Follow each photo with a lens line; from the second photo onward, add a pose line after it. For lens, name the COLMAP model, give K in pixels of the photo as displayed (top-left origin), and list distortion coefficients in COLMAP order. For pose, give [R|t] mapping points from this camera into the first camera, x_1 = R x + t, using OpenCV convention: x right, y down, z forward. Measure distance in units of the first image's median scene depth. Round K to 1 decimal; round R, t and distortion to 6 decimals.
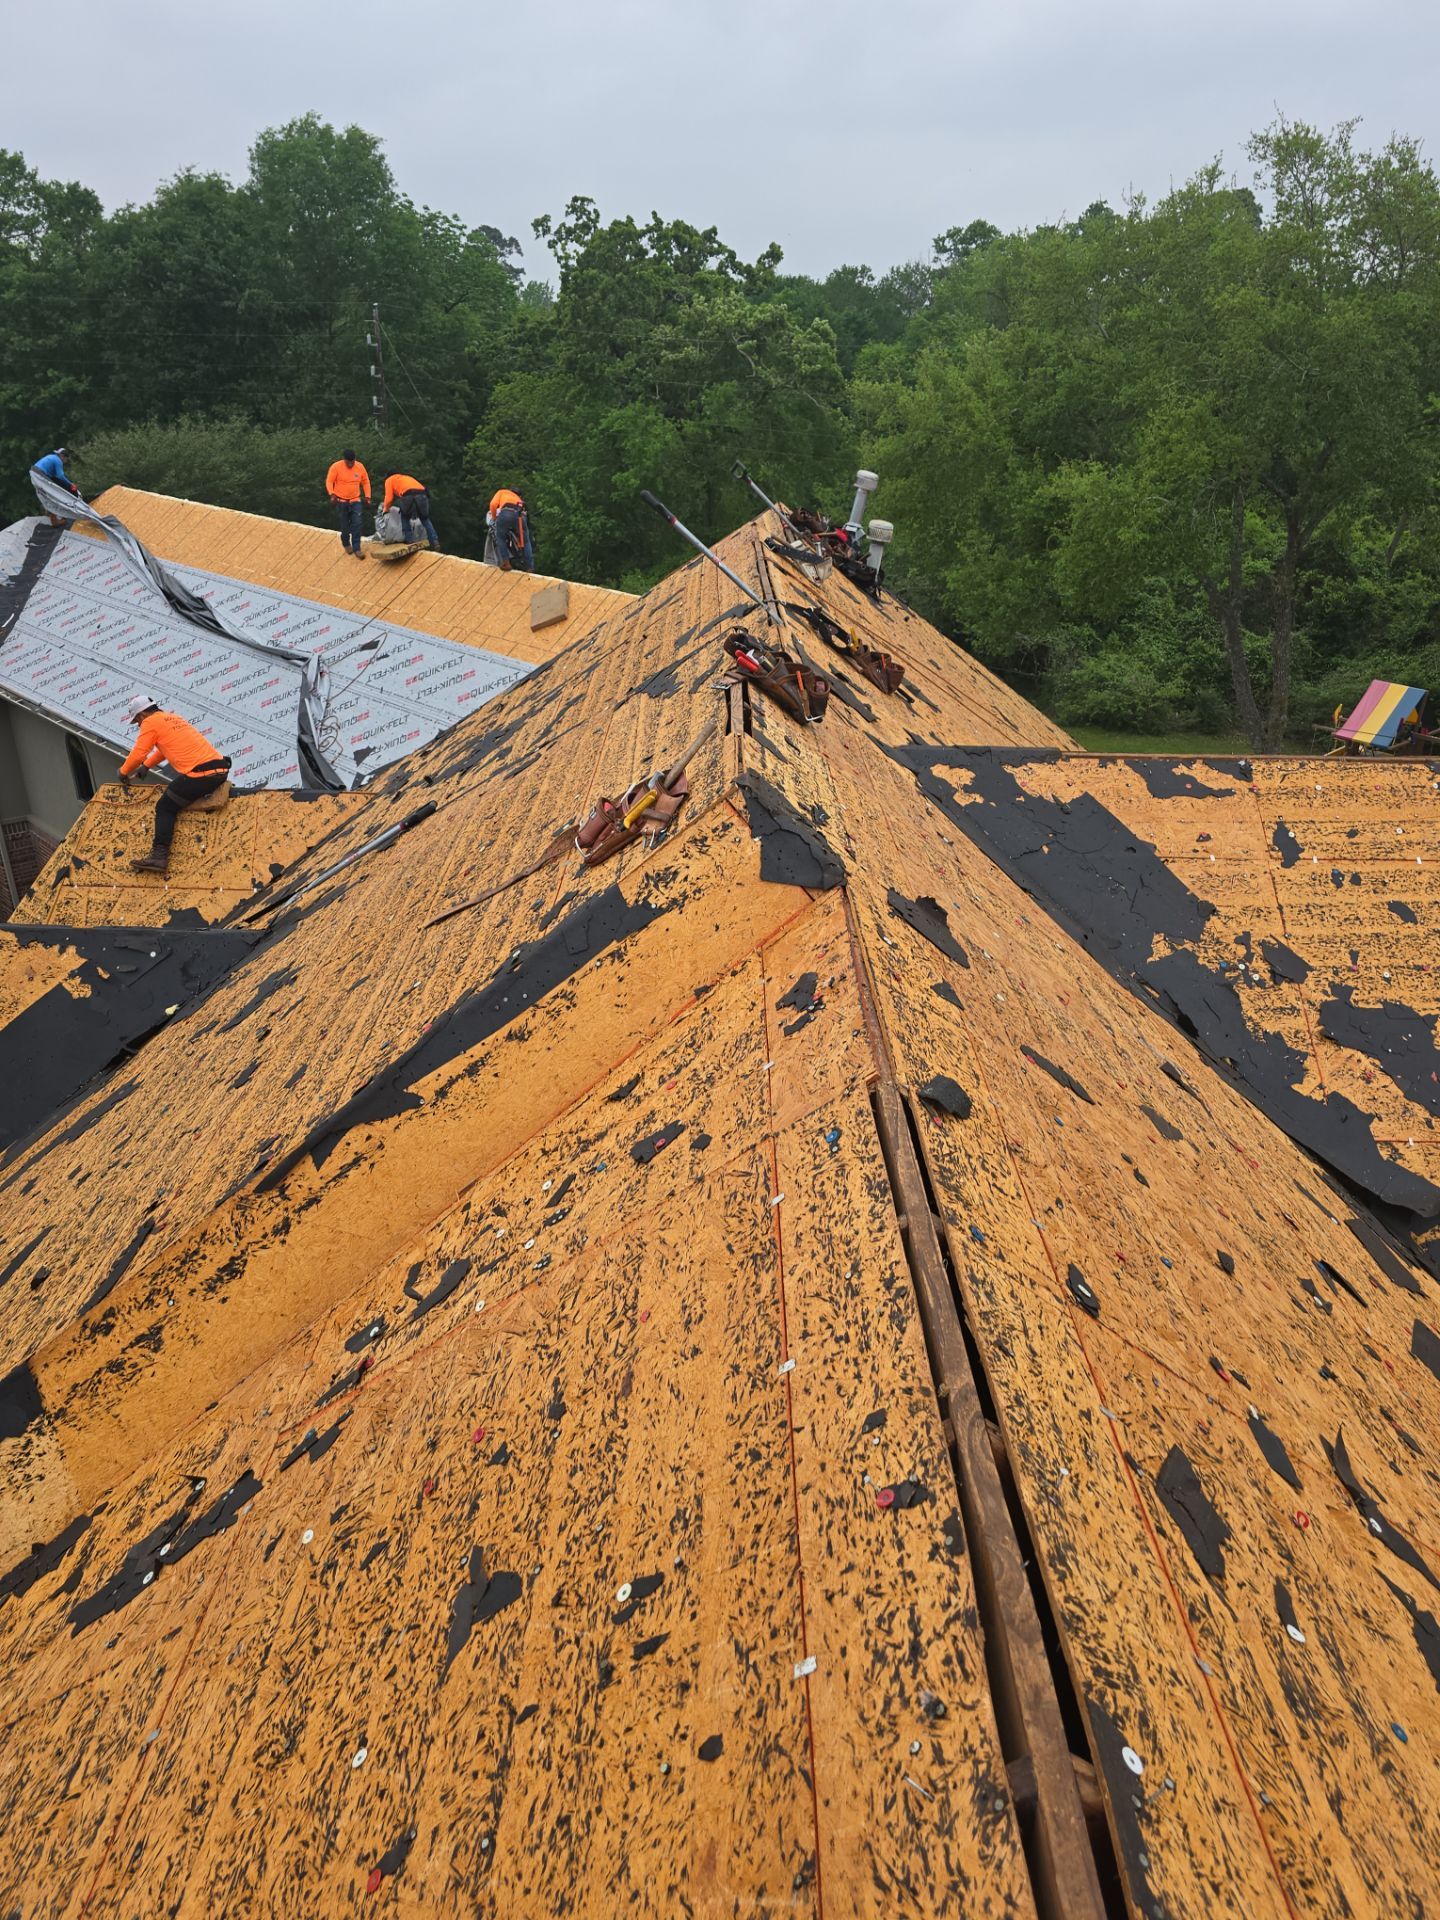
lens RADIAL K [[1269.9, 0, 716.8], [0, 1269.9, 953.6], [0, 0, 1]] dist [0.066018, -0.057257]
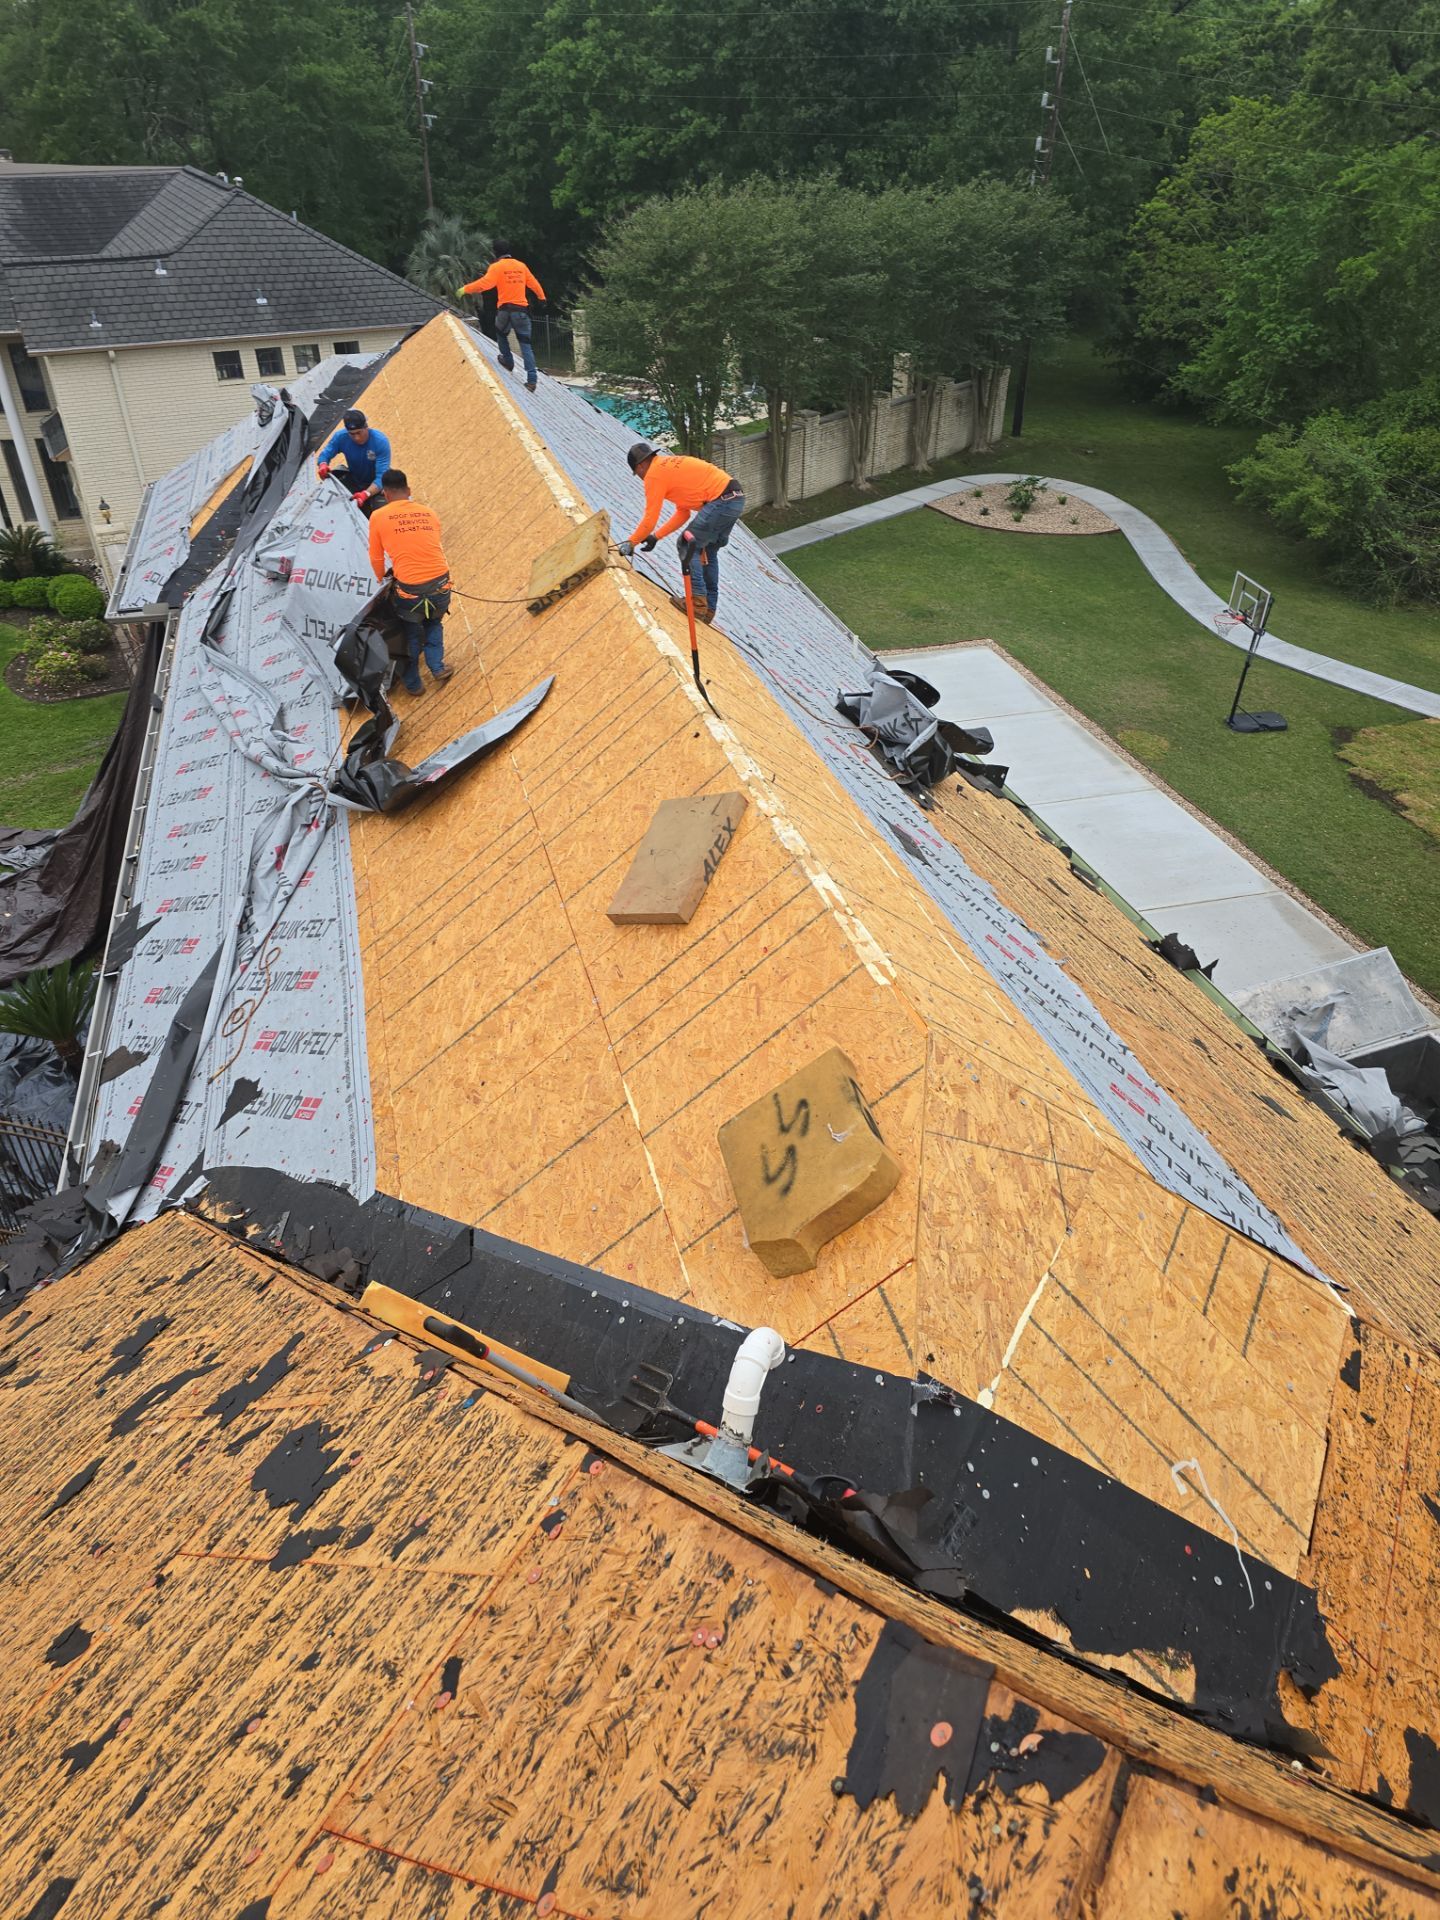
lens RADIAL K [[1269.9, 0, 728.8], [0, 1269.9, 965.9], [0, 0, 1]] dist [0.066018, -0.057257]
pose [[0.877173, 0.255778, -0.406381, 0.059391], [-0.184177, 0.960808, 0.207189, -0.543395], [0.443448, -0.106895, 0.889903, 1.171172]]
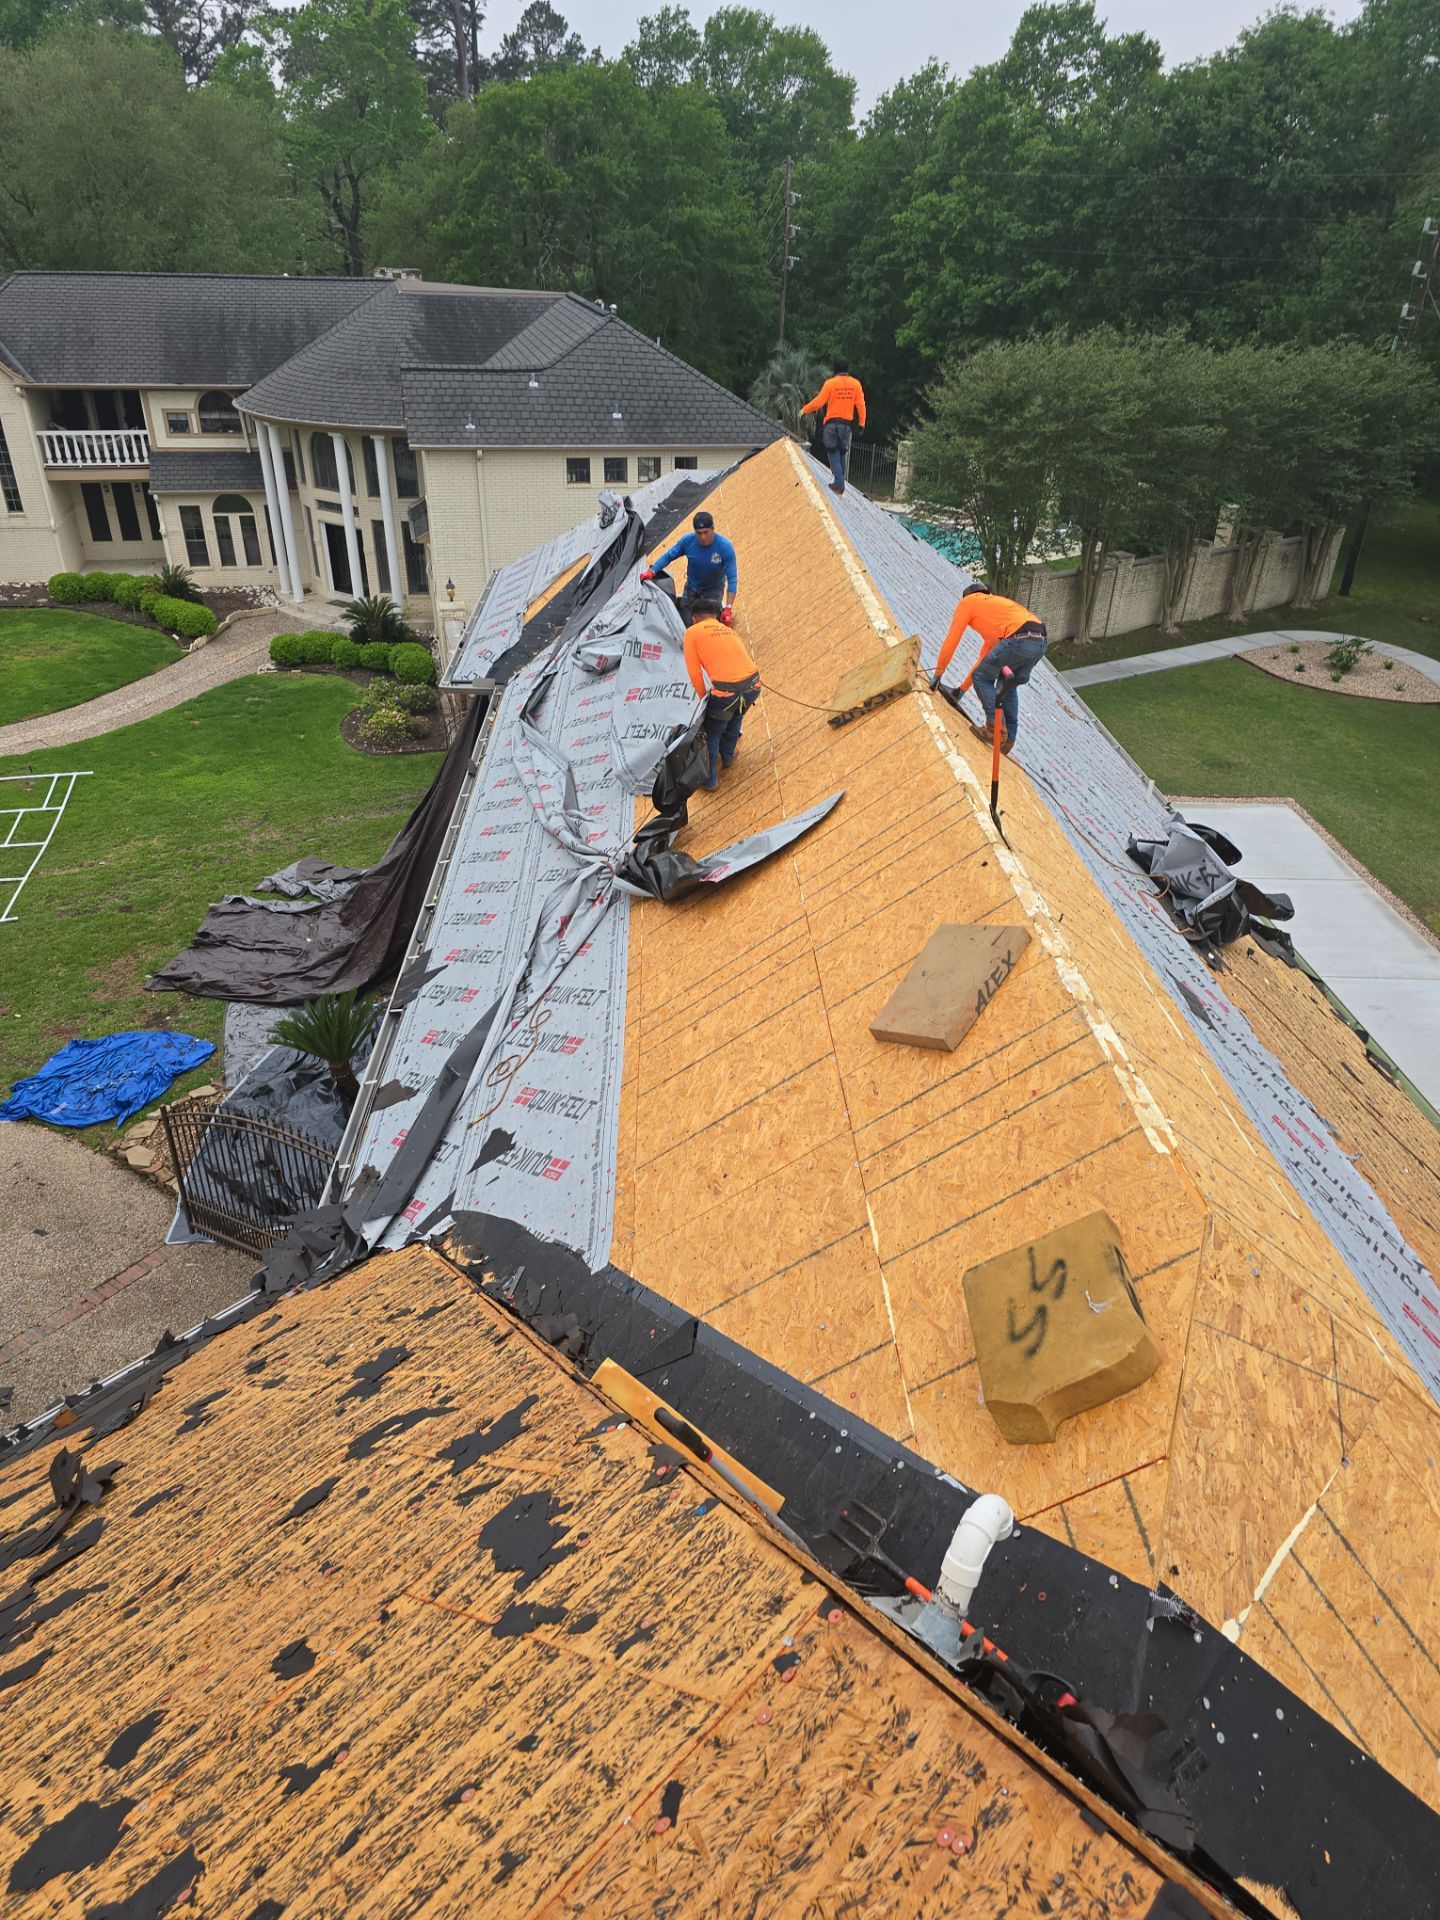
lens RADIAL K [[1269.9, 0, 724.7], [0, 1269.9, 970.3], [0, 0, 1]] dist [0.066018, -0.057257]
pose [[0.739016, 0.342403, -0.580186, 0.045547], [-0.296382, 0.938633, 0.176426, -0.543440], [0.604990, 0.041575, 0.795147, 1.162608]]
